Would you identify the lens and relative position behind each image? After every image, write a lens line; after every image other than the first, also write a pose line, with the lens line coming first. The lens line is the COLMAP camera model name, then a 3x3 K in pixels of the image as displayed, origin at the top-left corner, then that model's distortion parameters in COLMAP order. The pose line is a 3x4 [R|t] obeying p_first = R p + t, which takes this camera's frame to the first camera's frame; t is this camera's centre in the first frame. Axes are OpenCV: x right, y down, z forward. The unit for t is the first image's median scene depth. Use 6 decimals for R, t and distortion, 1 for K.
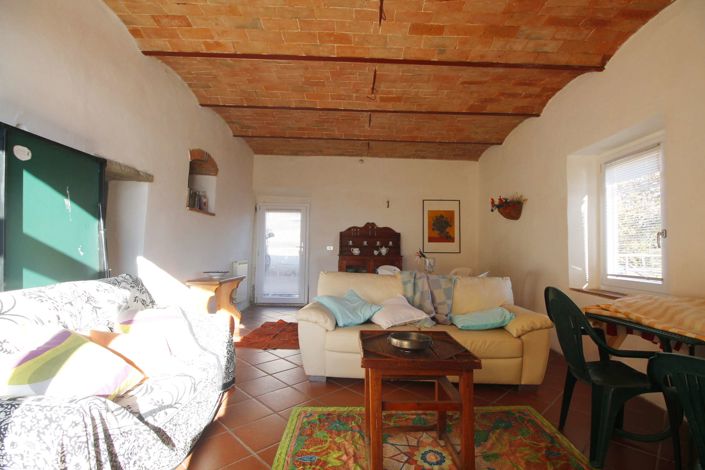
lens RADIAL K [[335.8, 0, 362.8], [0, 335.8, 233.6], [0, 0, 1]] dist [0.001225, -0.014137]
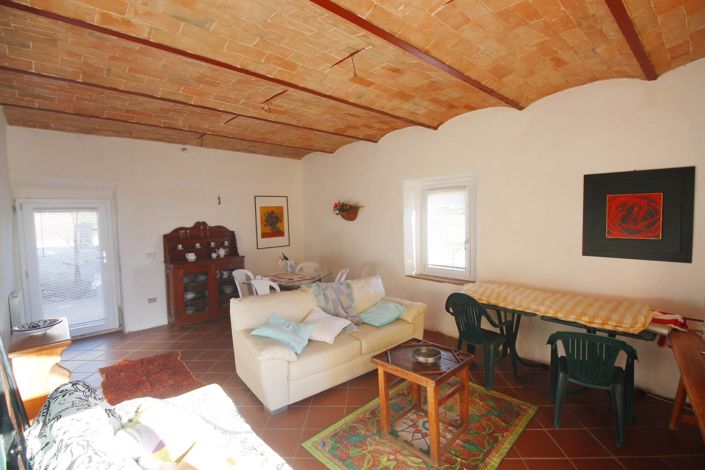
lens RADIAL K [[335.8, 0, 362.8], [0, 335.8, 233.6], [0, 0, 1]] dist [0.001225, -0.014137]
pose [[0.728129, -0.071740, 0.681675, -0.412029], [0.001201, 0.994640, 0.103394, -0.140009], [-0.685439, -0.074465, 0.724313, 0.086701]]
